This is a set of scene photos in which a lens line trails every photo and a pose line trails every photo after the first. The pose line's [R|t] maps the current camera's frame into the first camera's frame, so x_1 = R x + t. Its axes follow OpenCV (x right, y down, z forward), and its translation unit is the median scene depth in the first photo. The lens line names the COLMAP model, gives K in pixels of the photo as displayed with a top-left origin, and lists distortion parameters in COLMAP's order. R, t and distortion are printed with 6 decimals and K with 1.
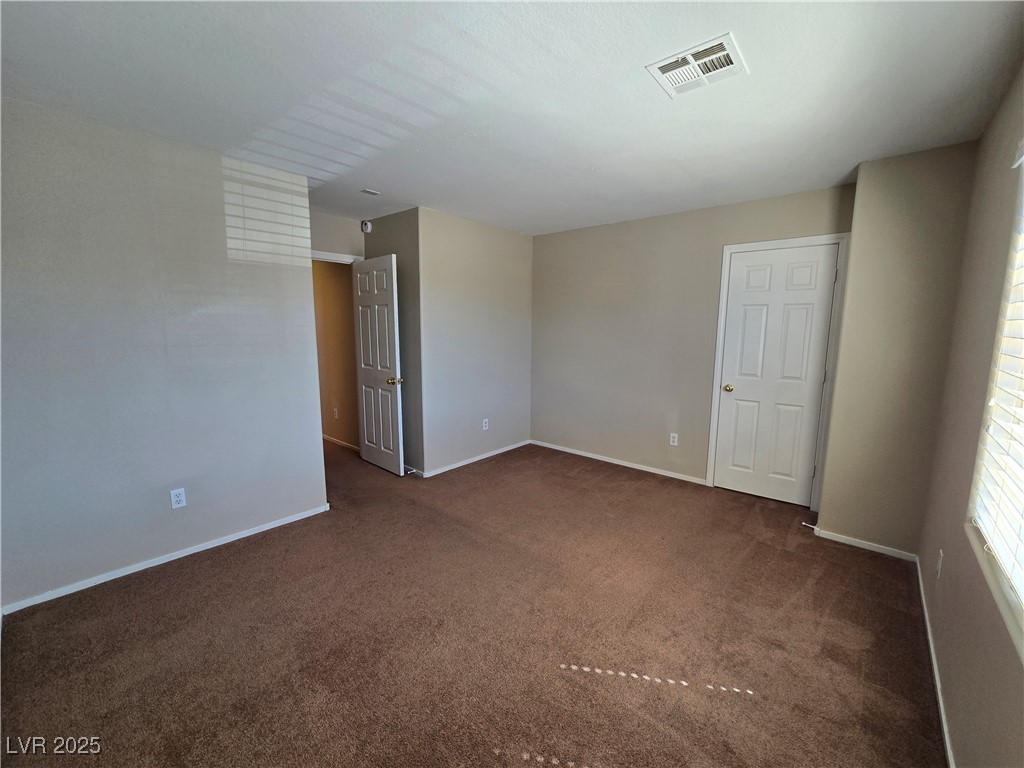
lens RADIAL K [[423.2, 0, 513.9], [0, 423.2, 384.7], [0, 0, 1]] dist [-0.006403, 0.003354]
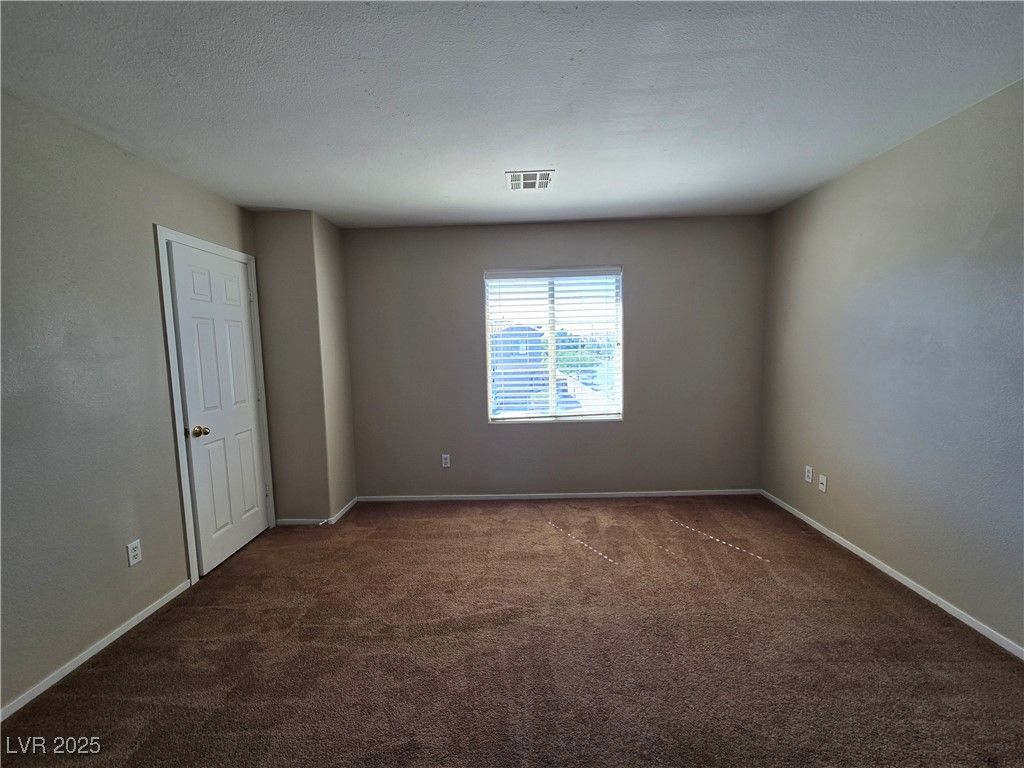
lens RADIAL K [[423.2, 0, 514.8], [0, 423.2, 384.5], [0, 0, 1]] dist [-0.006403, 0.003354]
pose [[-0.631395, -0.057549, 0.773323, -0.419324], [0.135577, 0.973690, 0.183155, -0.142385], [-0.763518, 0.220488, -0.606981, 1.122235]]
